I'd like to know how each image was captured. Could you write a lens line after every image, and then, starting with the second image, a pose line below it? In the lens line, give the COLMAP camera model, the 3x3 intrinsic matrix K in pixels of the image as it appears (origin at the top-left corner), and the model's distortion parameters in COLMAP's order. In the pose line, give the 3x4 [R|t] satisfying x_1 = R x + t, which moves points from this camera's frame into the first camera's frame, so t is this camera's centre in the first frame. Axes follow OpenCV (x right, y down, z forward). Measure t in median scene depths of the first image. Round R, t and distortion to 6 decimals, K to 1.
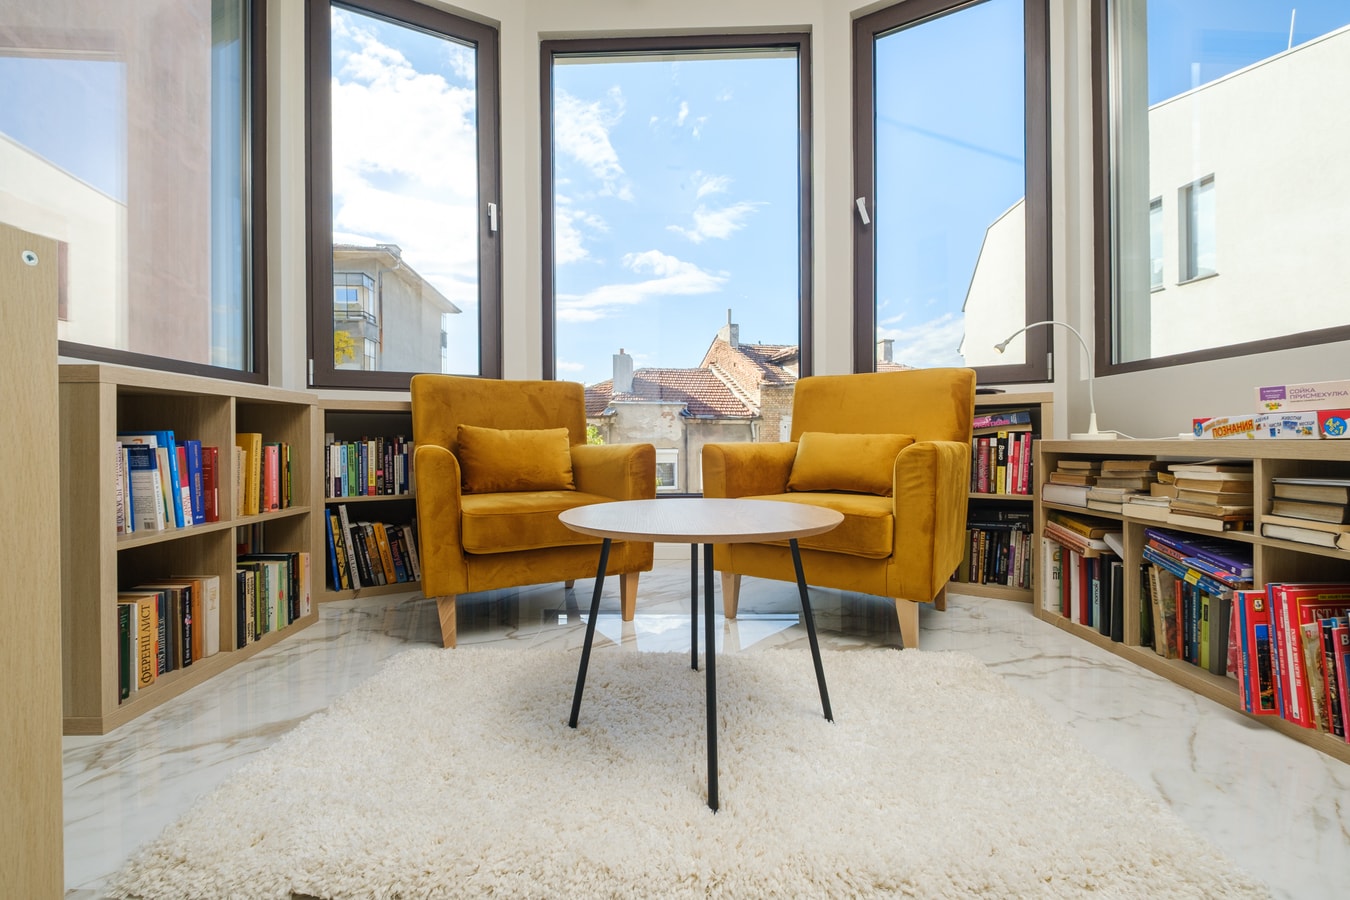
lens RADIAL K [[576.1, 0, 668.5], [0, 576.1, 441.7], [0, 0, 1]] dist [-0.002753, -0.000424]
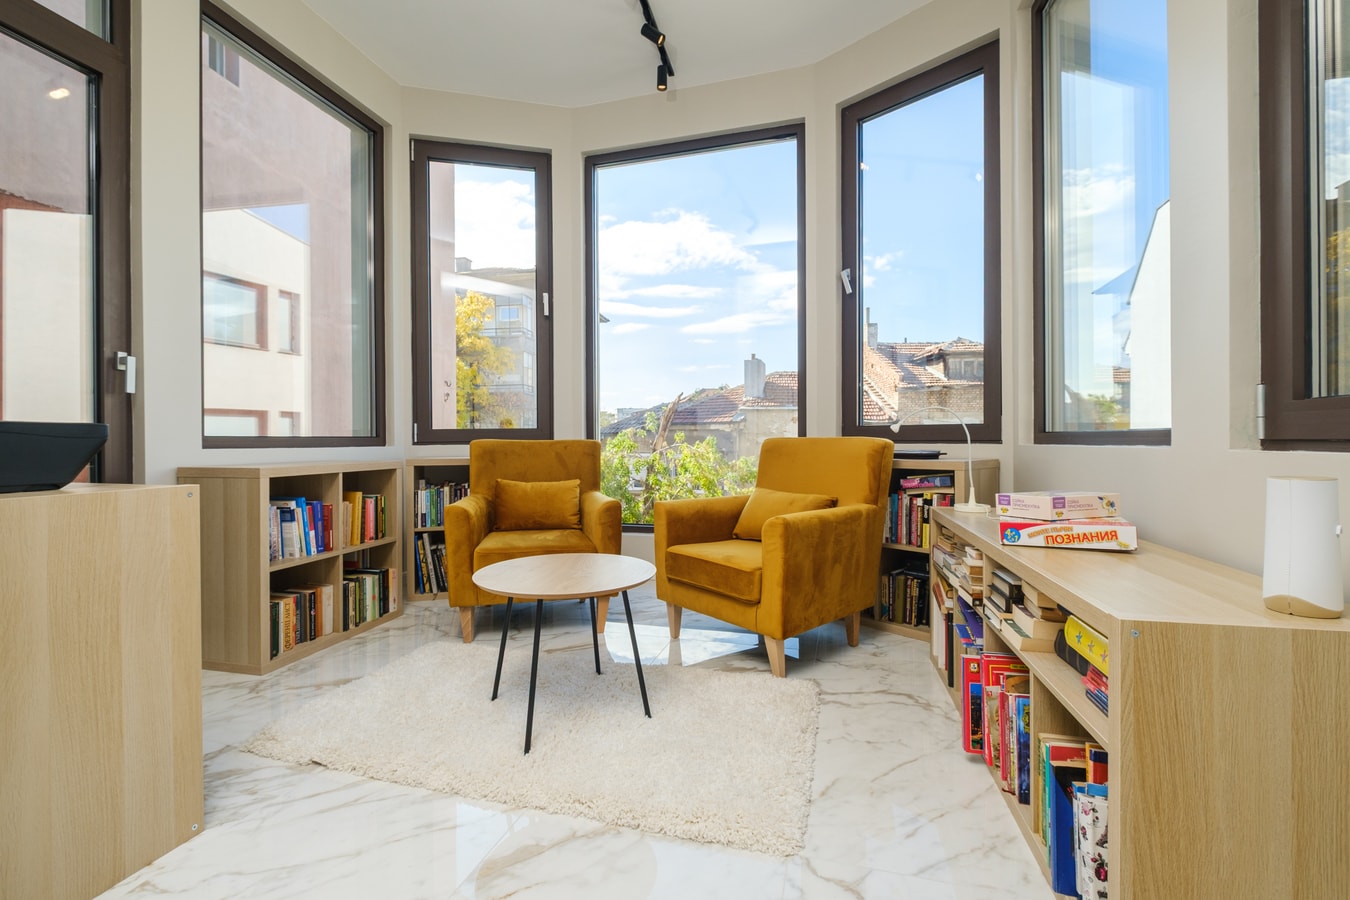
lens RADIAL K [[576.1, 0, 667.7], [0, 576.1, 445.0], [0, 0, 1]] dist [-0.002753, -0.000424]
pose [[0.968264, 0.002519, -0.249918, 0.416019], [-0.000898, 0.999978, 0.006599, -0.134015], [0.249929, -0.006165, 0.968245, -0.250999]]
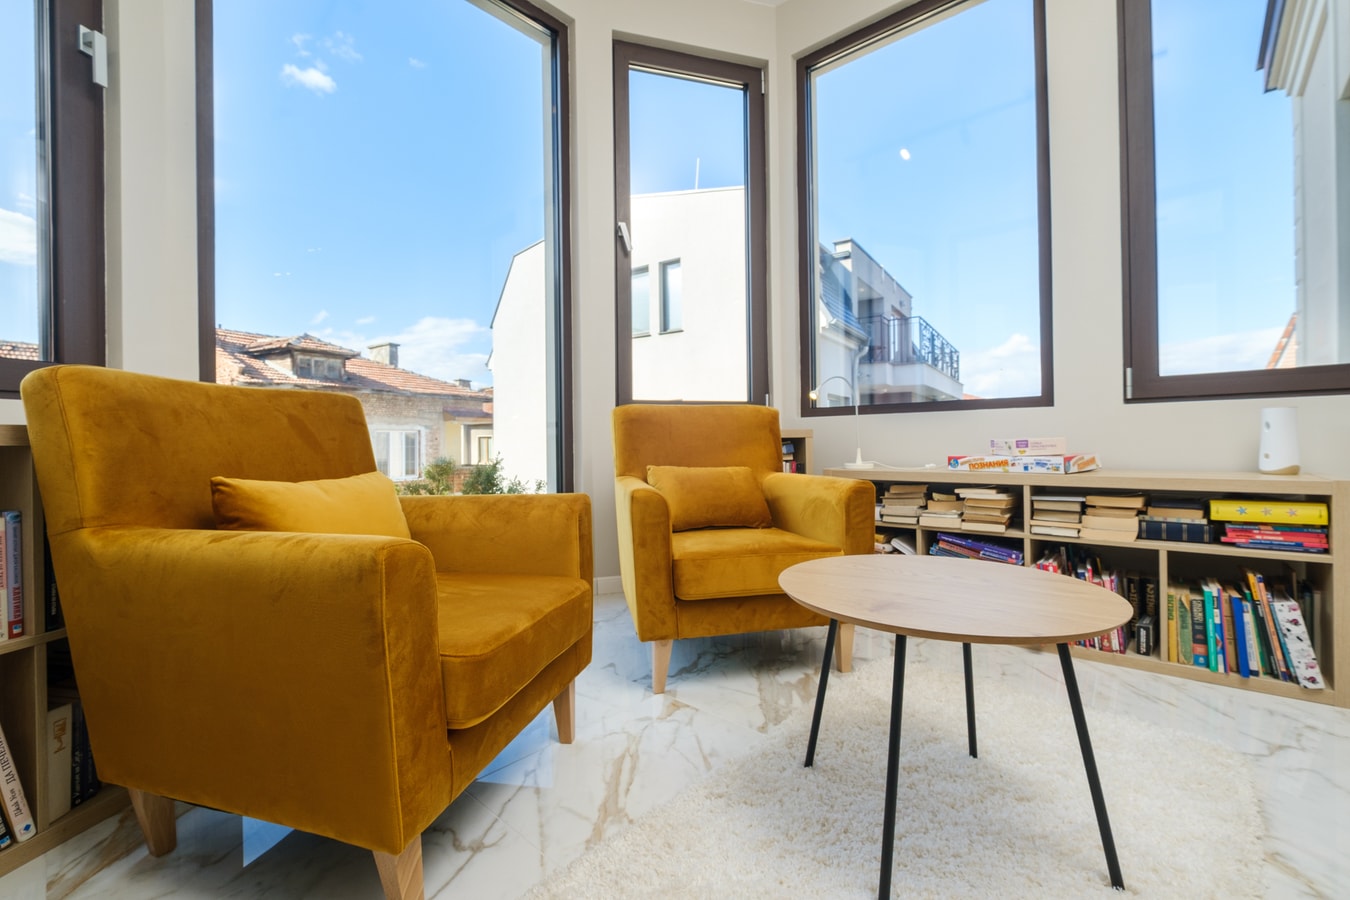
lens RADIAL K [[576.1, 0, 672.1], [0, 576.1, 449.8], [0, 0, 1]] dist [-0.002753, -0.000424]
pose [[0.659806, -0.013362, 0.751317, -0.579415], [0.011248, 0.999905, 0.007905, -0.065027], [-0.751352, 0.003235, 0.659894, 0.475442]]
